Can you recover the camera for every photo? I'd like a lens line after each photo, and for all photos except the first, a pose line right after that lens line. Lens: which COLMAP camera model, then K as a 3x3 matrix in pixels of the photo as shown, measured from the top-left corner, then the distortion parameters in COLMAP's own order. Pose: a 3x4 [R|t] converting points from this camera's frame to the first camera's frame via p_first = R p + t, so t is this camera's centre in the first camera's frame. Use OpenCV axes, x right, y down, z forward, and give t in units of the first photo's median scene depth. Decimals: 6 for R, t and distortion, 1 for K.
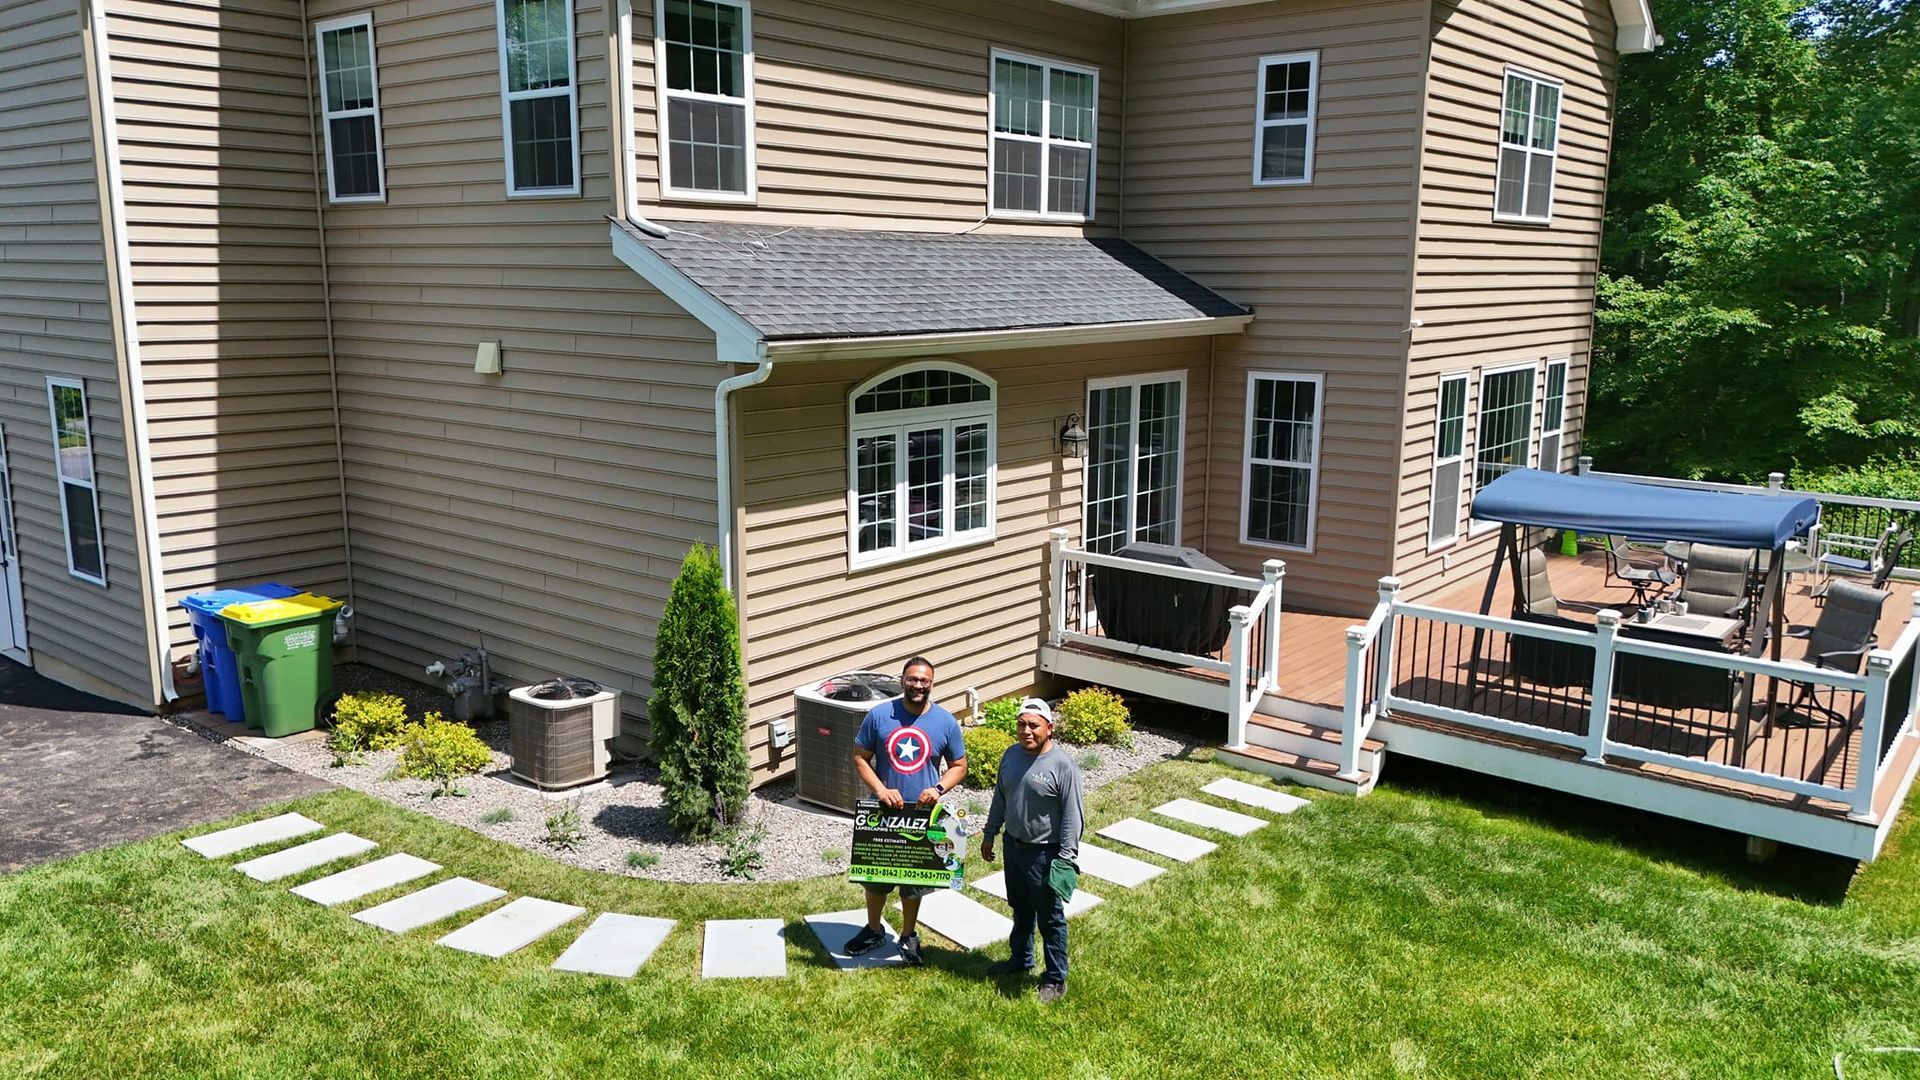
lens RADIAL K [[1412.6, 0, 969.7], [0, 1412.6, 537.3], [0, 0, 1]] dist [0.081579, -0.092927]
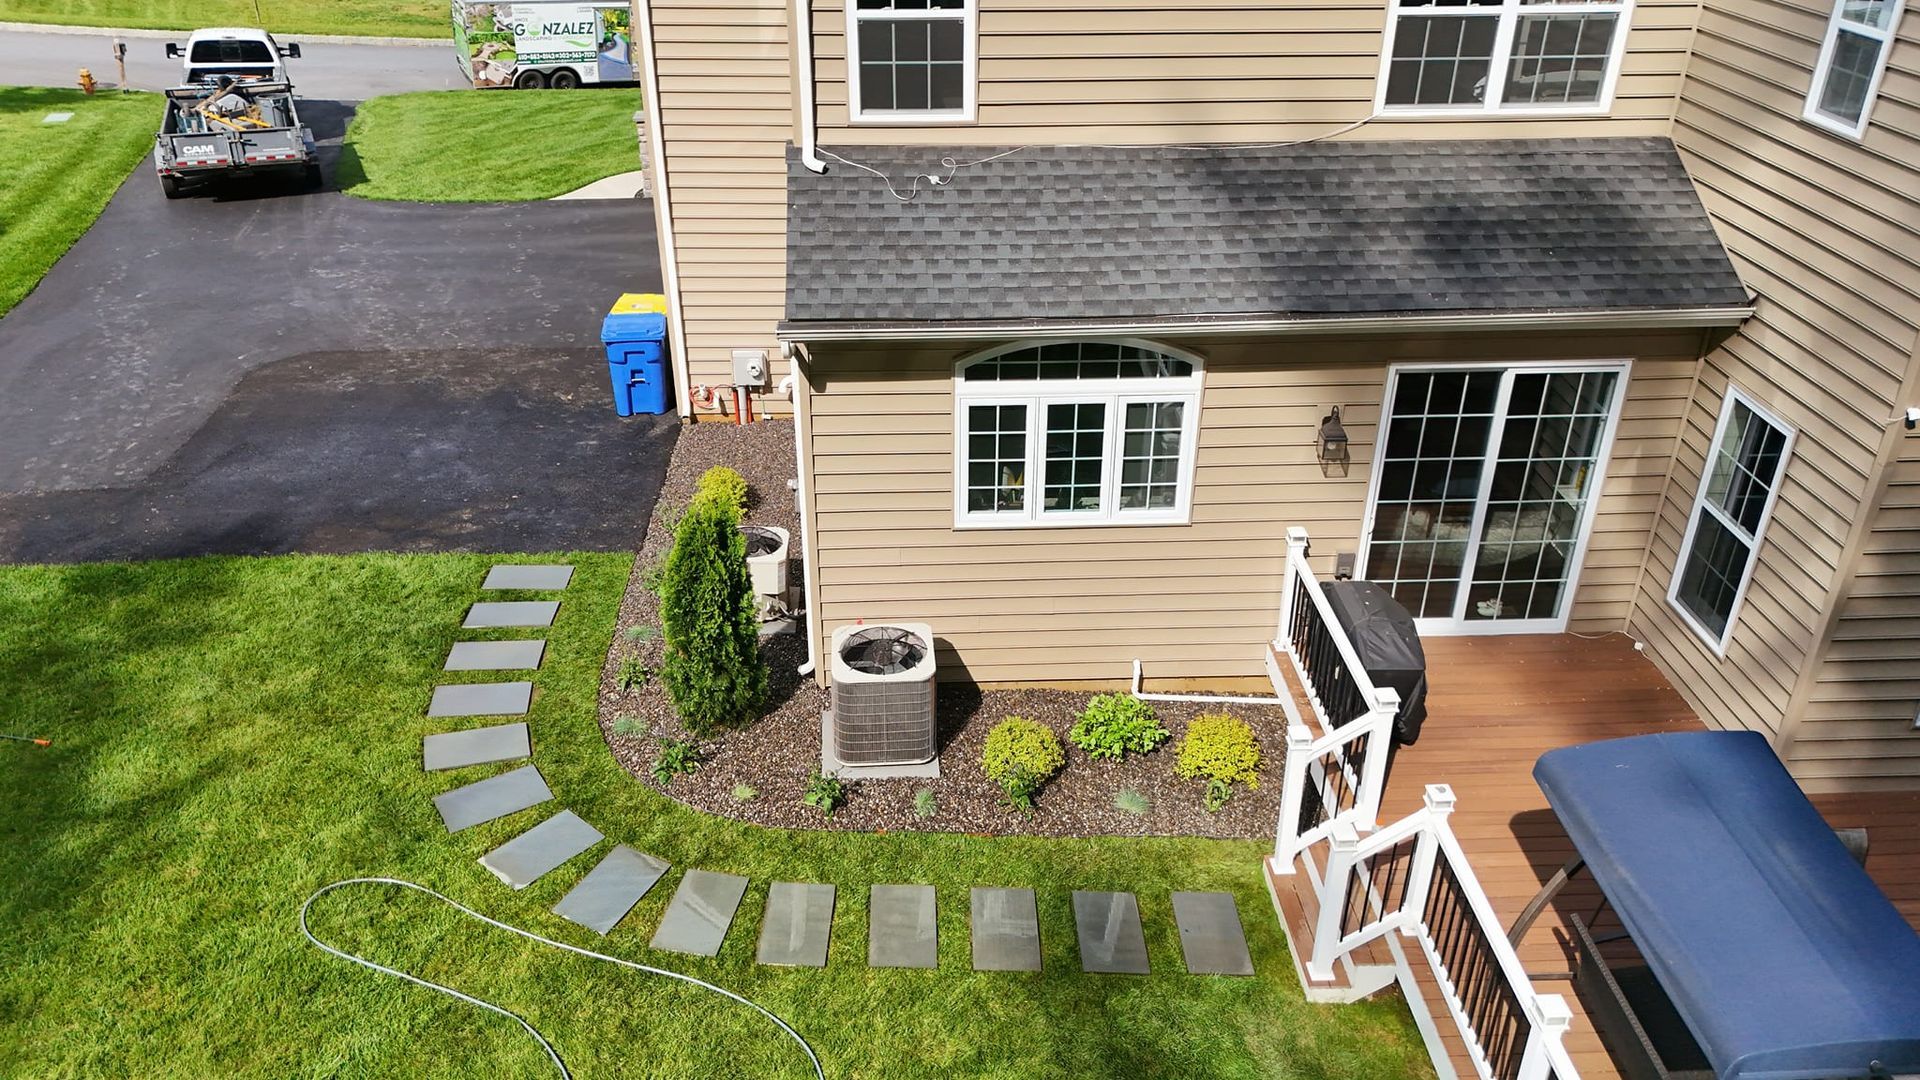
lens RADIAL K [[1412.6, 0, 969.7], [0, 1412.6, 537.3], [0, 0, 1]] dist [0.081579, -0.092927]
pose [[0.673181, 0.359418, -0.646256, 0.537599], [-0.141816, 0.920462, 0.364194, -0.315779], [0.725752, -0.153519, 0.670609, 0.320958]]
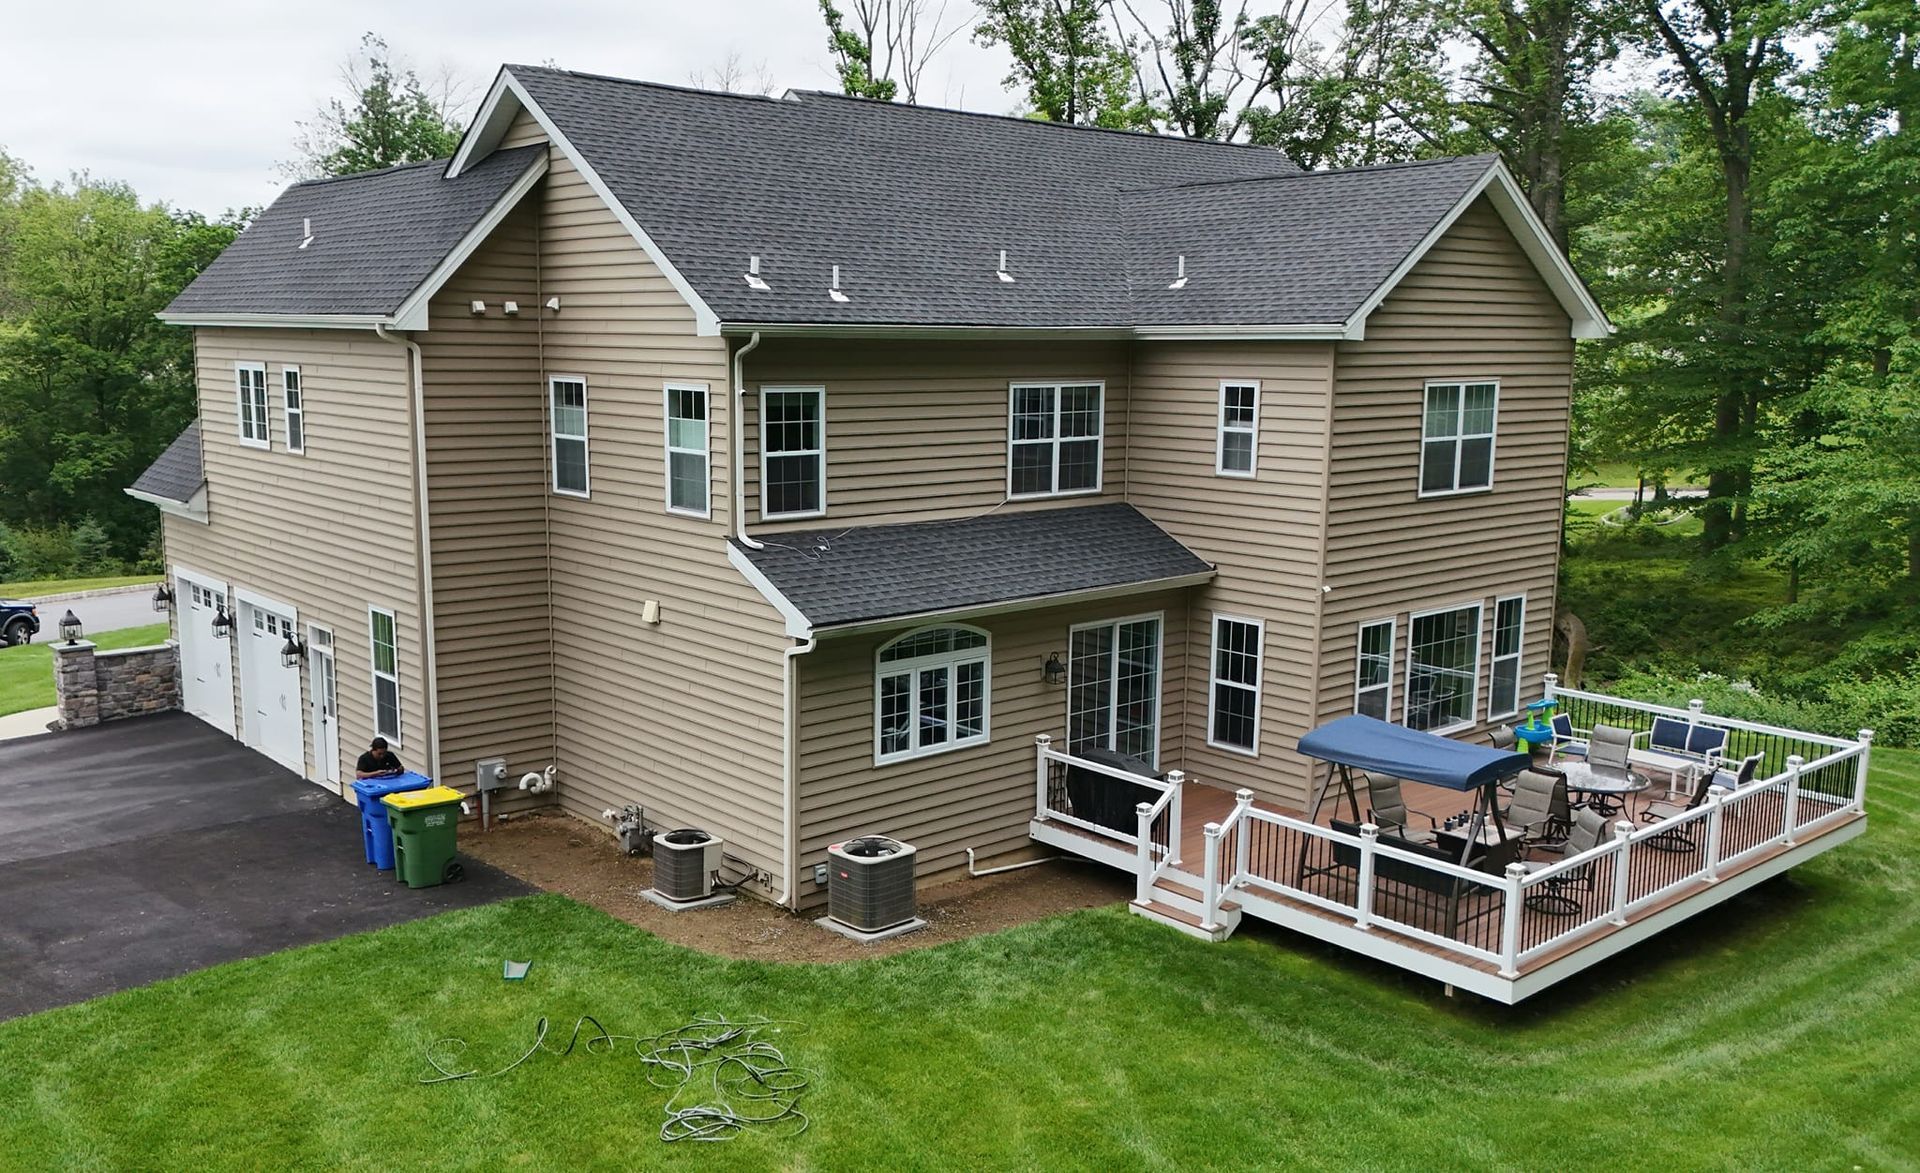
lens RADIAL K [[1594.8, 0, 925.1], [0, 1594.8, 620.0], [0, 0, 1]] dist [0.103856, -0.005190]
pose [[0.985489, 0.032424, -0.166616, 0.229519], [-0.034903, 0.999319, -0.011971, -0.106198], [0.166114, 0.017612, 0.985949, -0.615875]]
